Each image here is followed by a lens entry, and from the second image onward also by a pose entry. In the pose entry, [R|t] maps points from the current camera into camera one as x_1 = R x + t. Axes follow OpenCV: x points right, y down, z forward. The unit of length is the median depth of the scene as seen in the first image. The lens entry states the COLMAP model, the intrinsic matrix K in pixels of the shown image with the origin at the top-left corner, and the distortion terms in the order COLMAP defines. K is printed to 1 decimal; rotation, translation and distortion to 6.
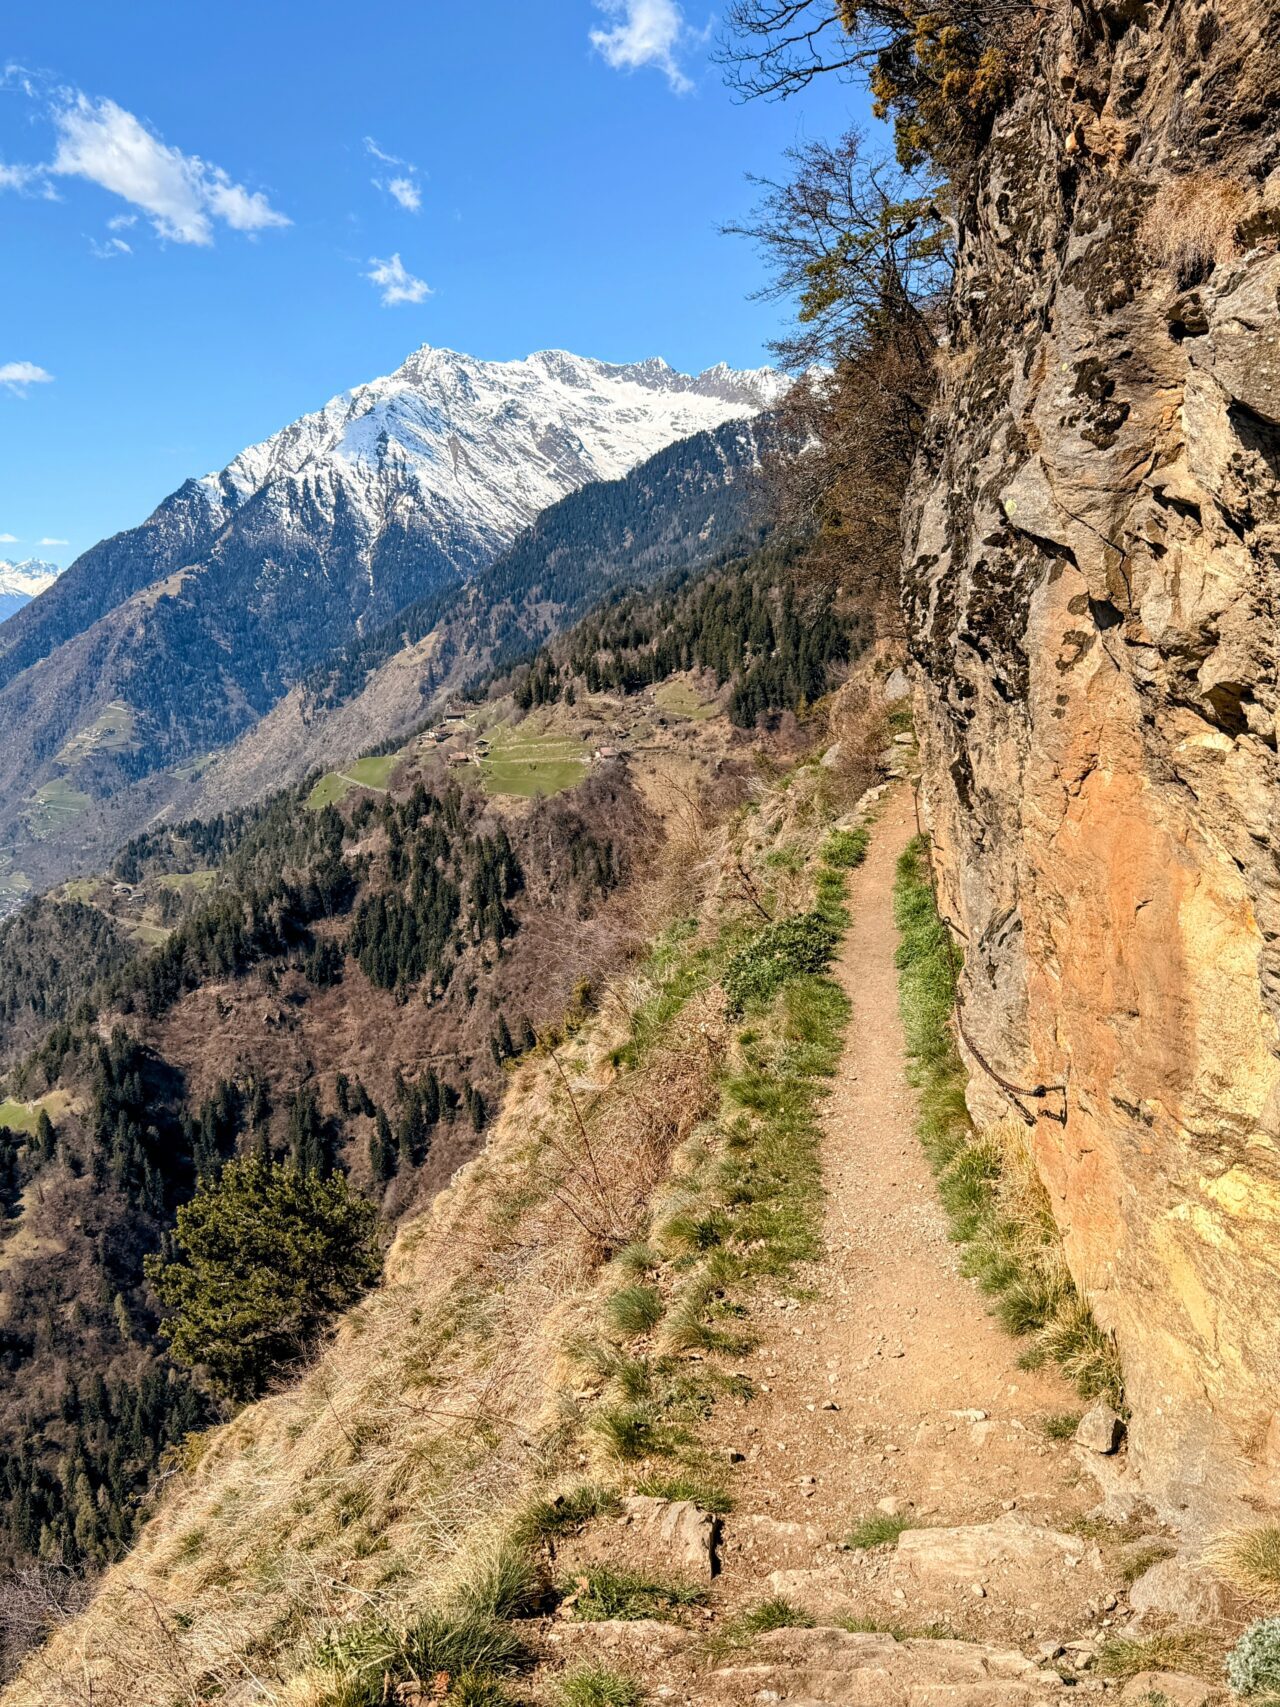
lens RADIAL K [[1439.9, 0, 632.8], [0, 1439.9, 861.1], [0, 0, 1]] dist [0.176747, -0.311664]
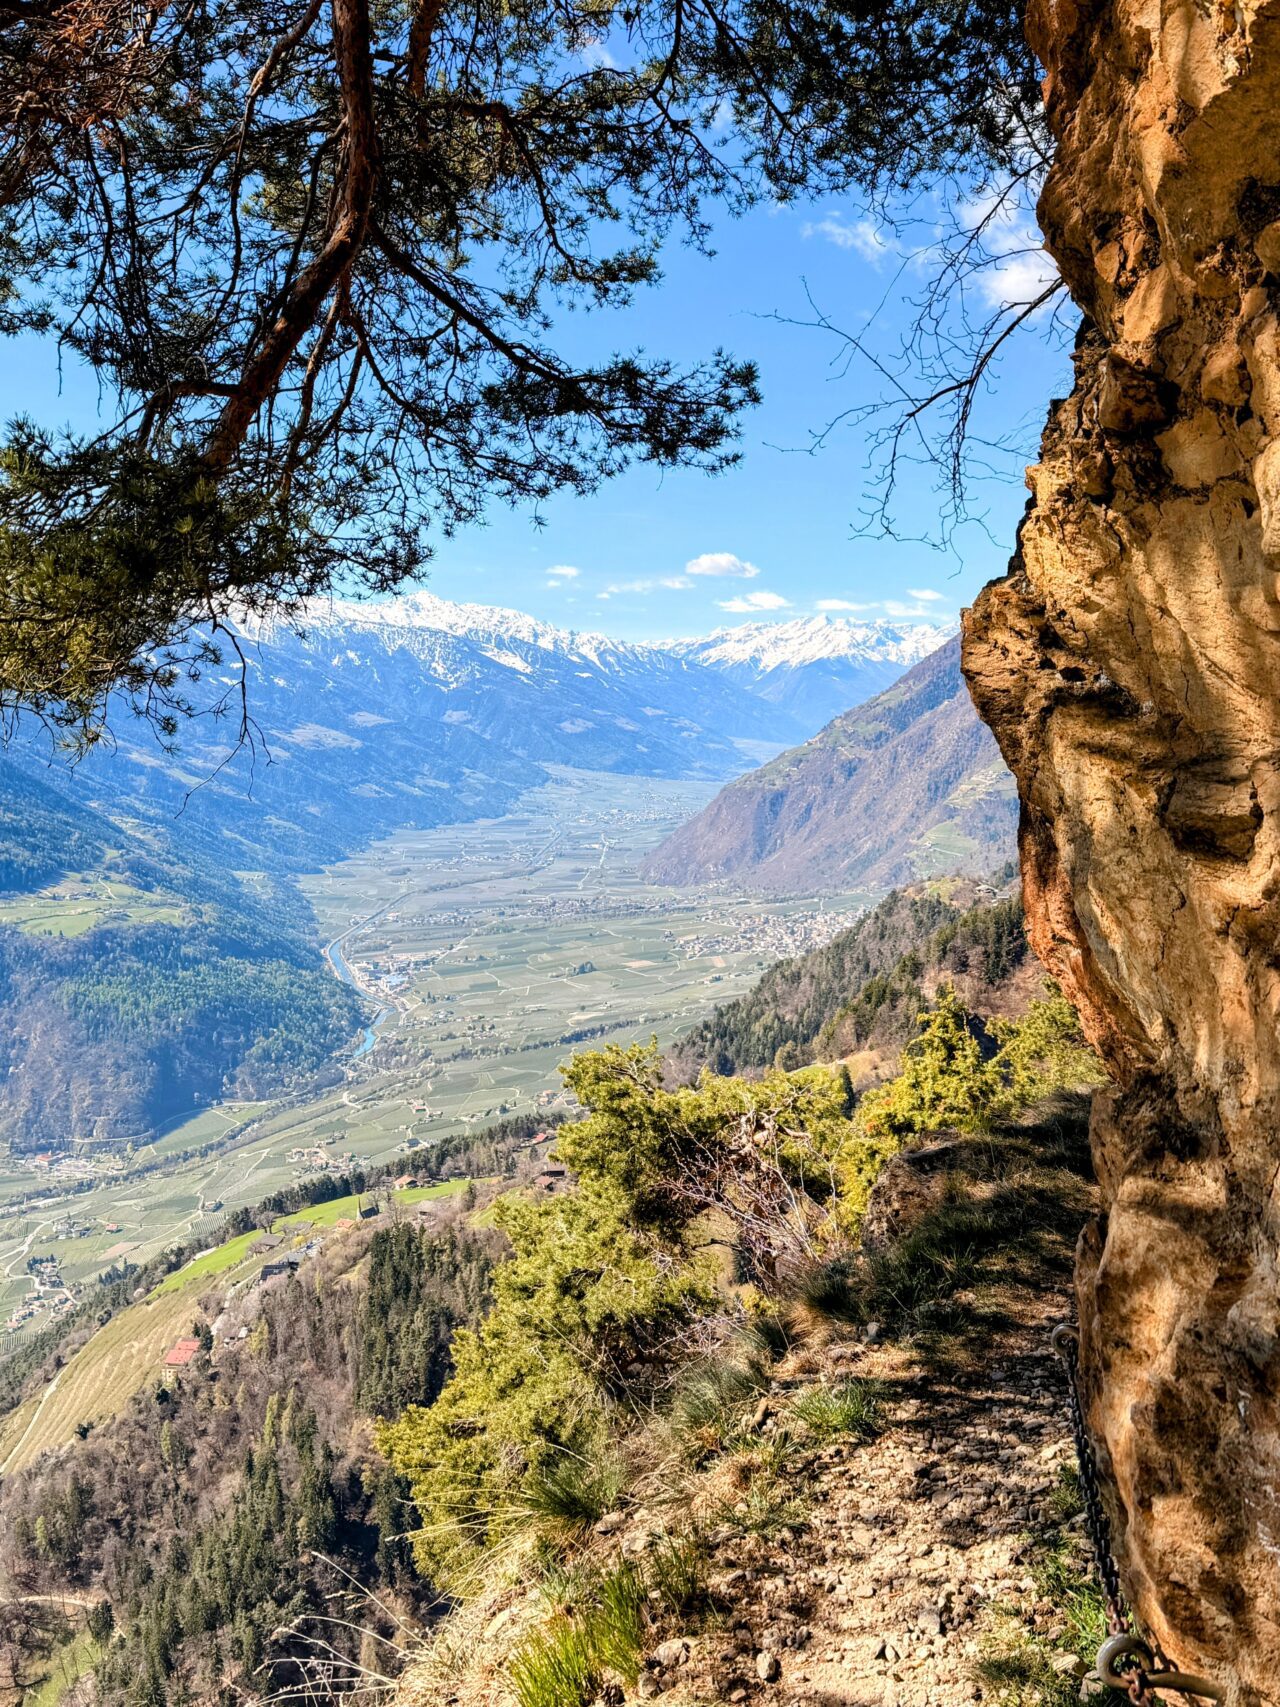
lens RADIAL K [[1564.4, 0, 647.7], [0, 1564.4, 870.8], [0, 0, 1]] dist [0.129014, -0.000023]
pose [[0.839402, 0.080449, -0.537524, -0.029960], [-0.114022, 0.993042, -0.029433, 0.079109], [0.531416, 0.085996, 0.842735, 0.164779]]
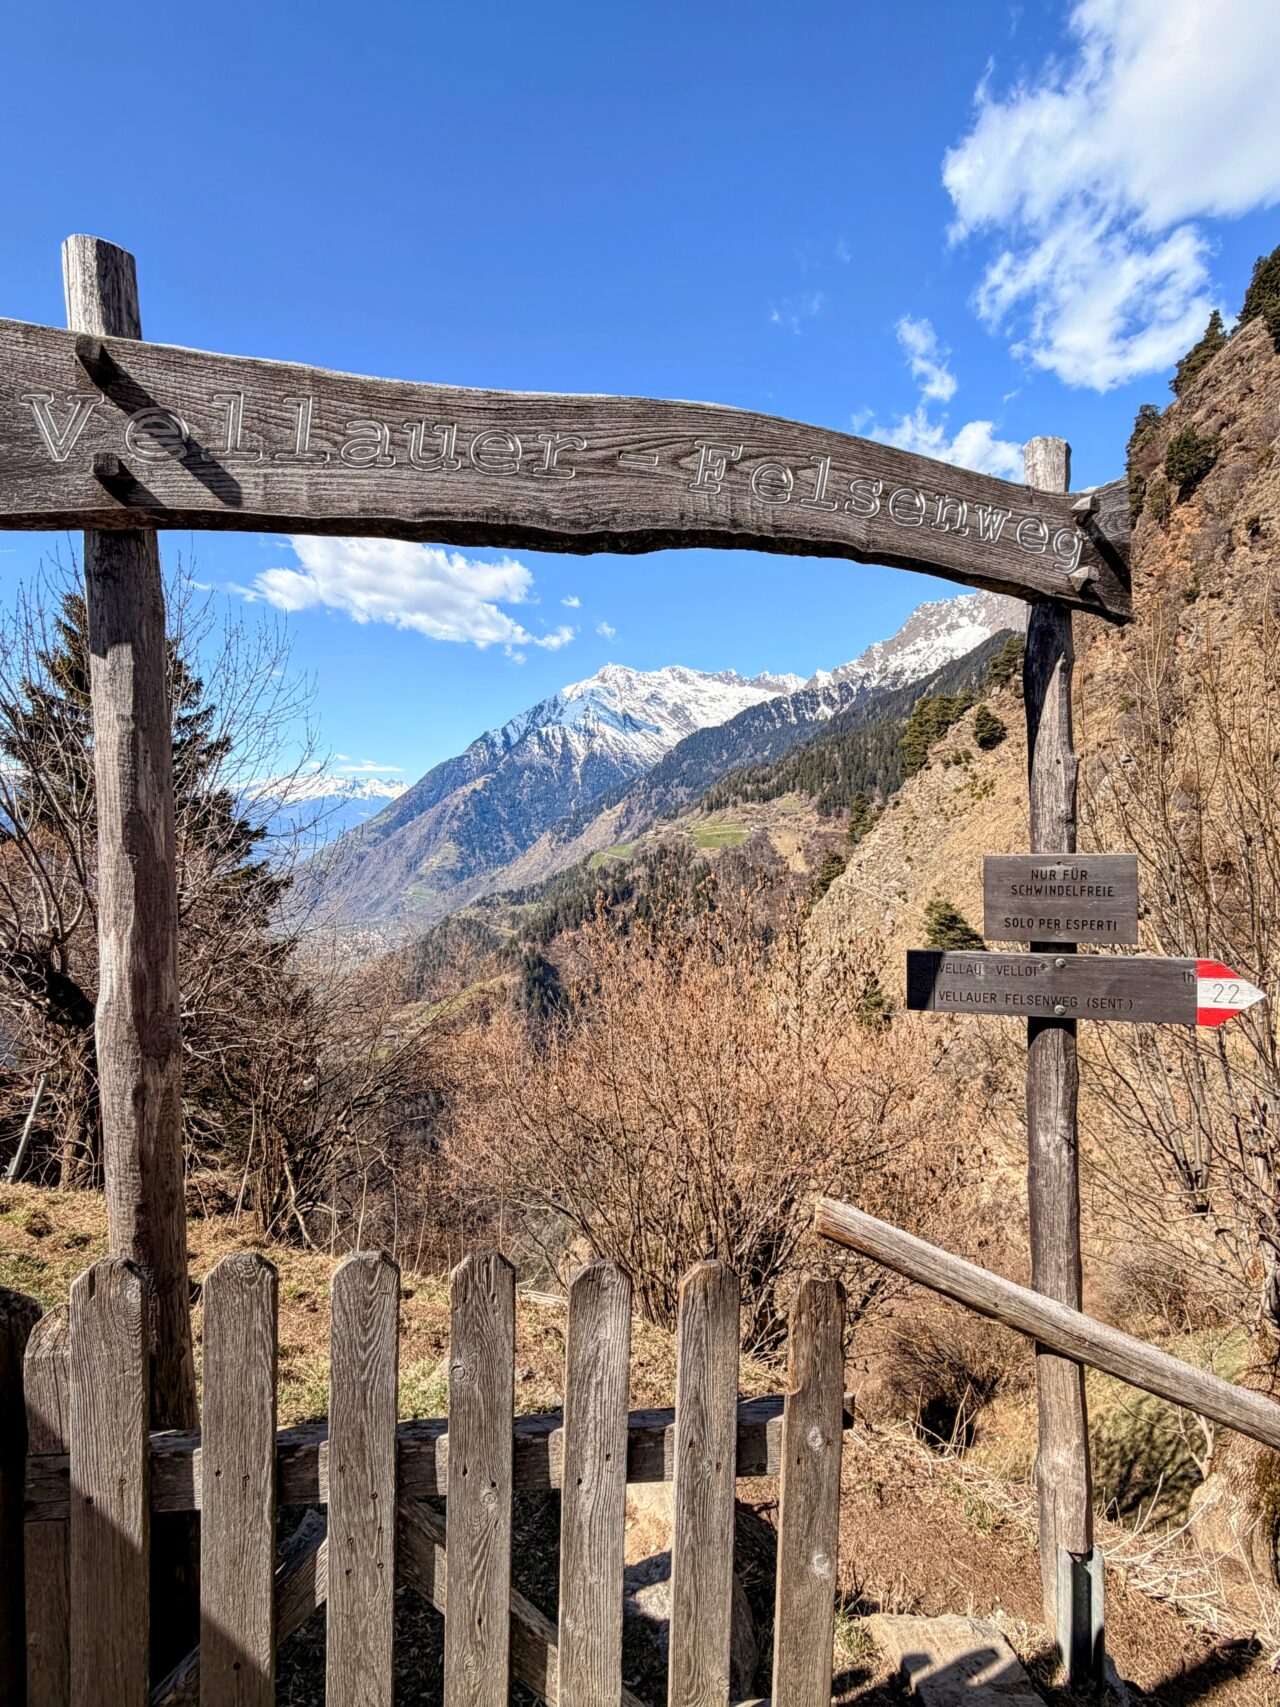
lens RADIAL K [[839.3, 0, 622.2], [0, 839.3, 849.9], [0, 0, 1]] dist [0.002850, -0.000004]
pose [[0.995815, 0.013688, -0.090364, -0.092501], [-0.025187, 0.991536, -0.127368, 0.104035], [0.087856, 0.129111, 0.987731, -0.171162]]
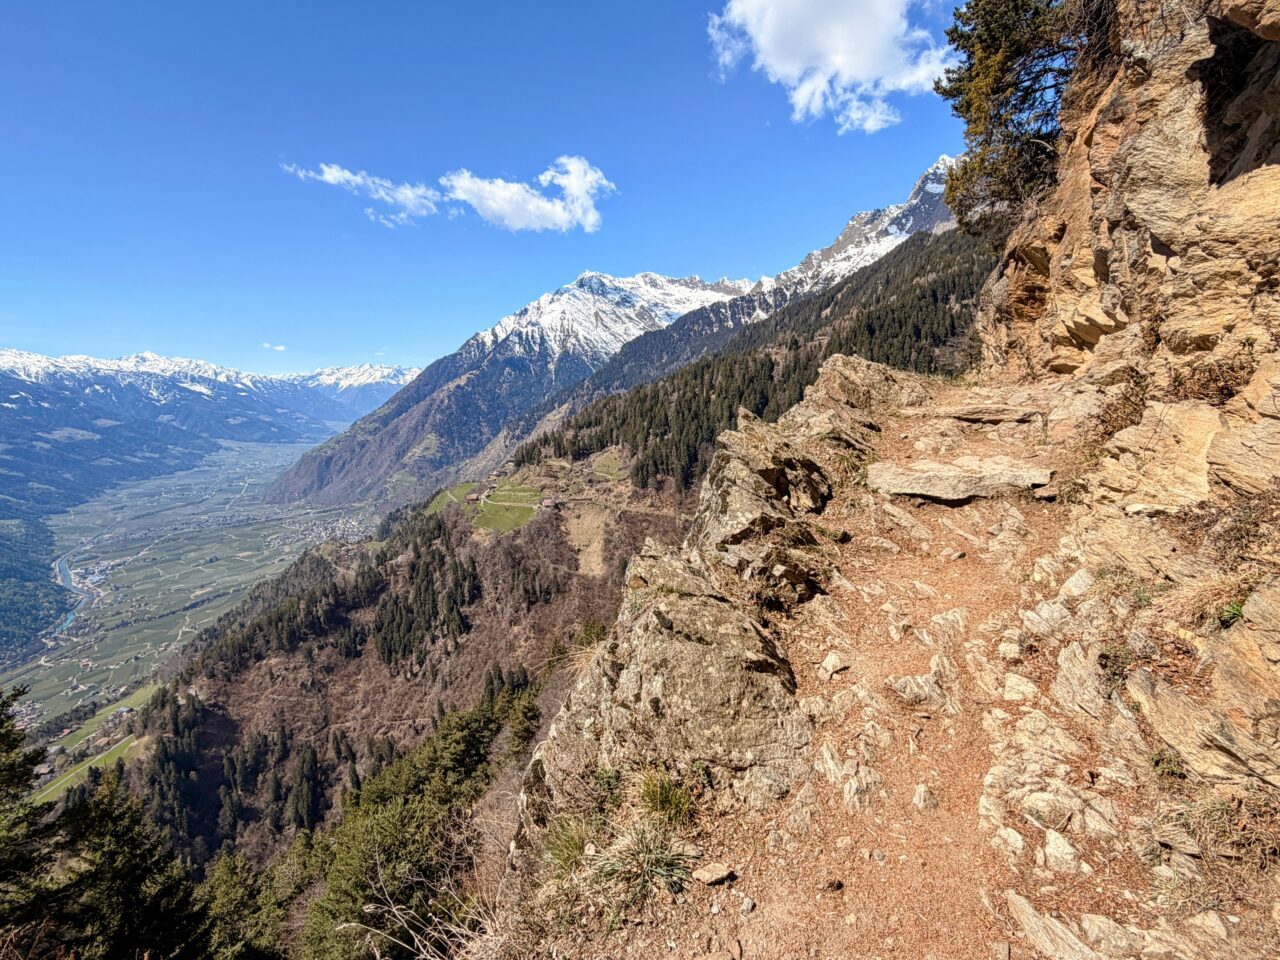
lens RADIAL K [[629.4, 0, 640.0], [0, 629.4, 480.0], [0, 0, 1]] dist [0.002850, -0.000004]
pose [[0.995351, 0.020629, -0.094079, 0.127508], [-0.022975, 0.999450, -0.023923, -0.079565], [0.093534, 0.025973, 0.995277, 0.332926]]
